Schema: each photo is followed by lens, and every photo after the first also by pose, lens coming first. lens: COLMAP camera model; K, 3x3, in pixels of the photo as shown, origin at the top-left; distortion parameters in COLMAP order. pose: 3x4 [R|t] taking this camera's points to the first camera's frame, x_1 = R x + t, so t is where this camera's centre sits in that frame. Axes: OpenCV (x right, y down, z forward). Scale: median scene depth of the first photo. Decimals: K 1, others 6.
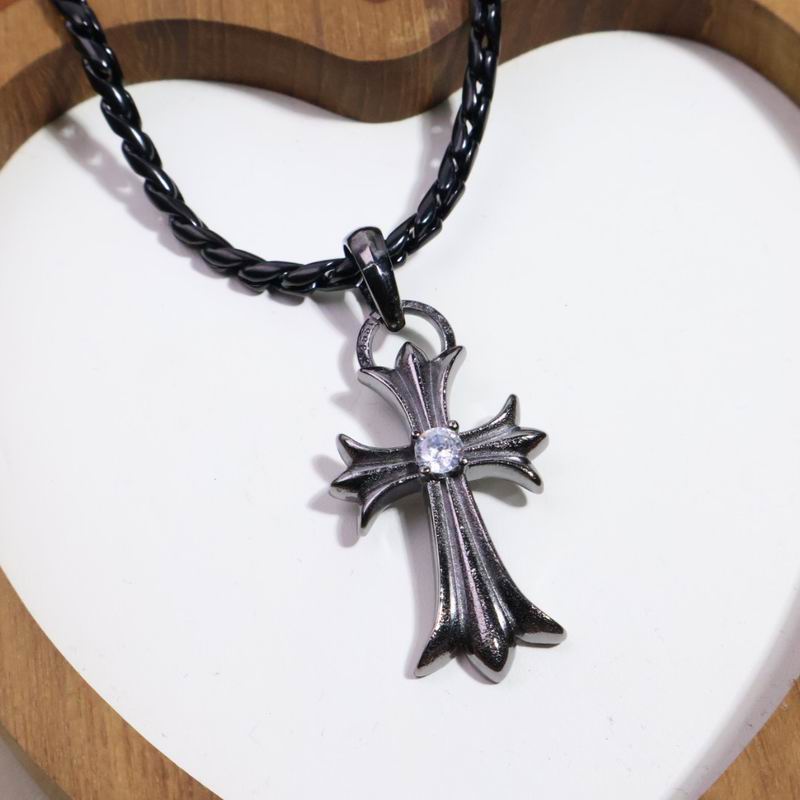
lens RADIAL K [[1896.9, 0, 401.8], [0, 1896.9, 398.6], [0, 0, 1]] dist [-0.014000, 0.000000]
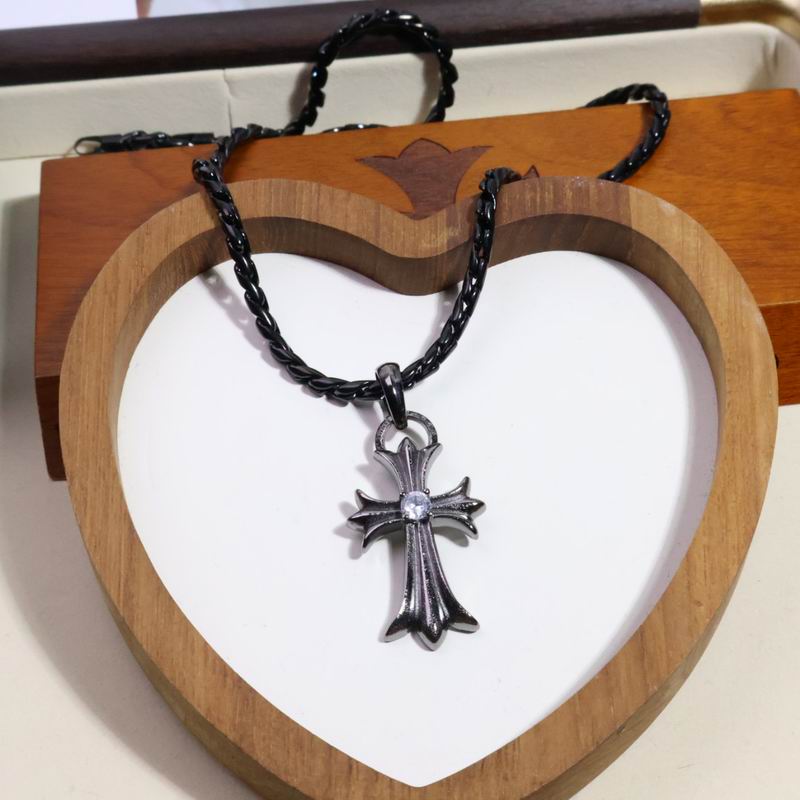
lens RADIAL K [[1896.9, 0, 399.2], [0, 1896.9, 401.2], [0, 0, 1]] dist [-0.014000, 0.000000]
pose [[0.992298, 0.107485, -0.061571, 0.091186], [-0.110416, 0.992804, -0.046355, 0.014774], [0.056145, 0.052796, 0.997026, -0.592045]]
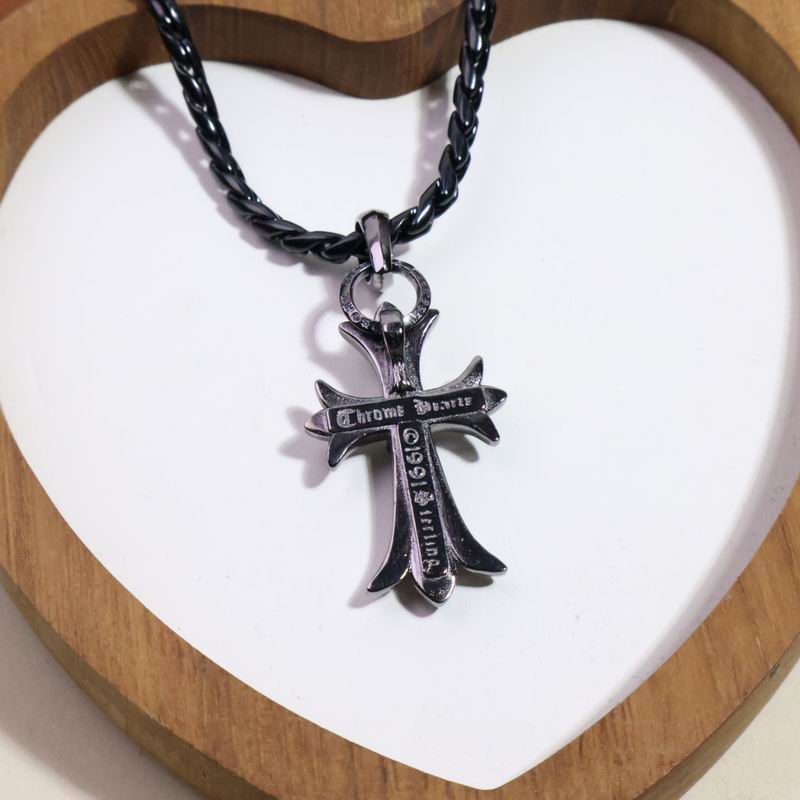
lens RADIAL K [[1896.9, 0, 399.6], [0, 1896.9, 401.1], [0, 0, 1]] dist [-0.014000, 0.000000]
pose [[0.999966, 0.005690, -0.005973, 0.010090], [-0.005825, 0.999726, -0.022683, 0.061771], [0.005843, 0.022717, 0.999725, -0.116604]]
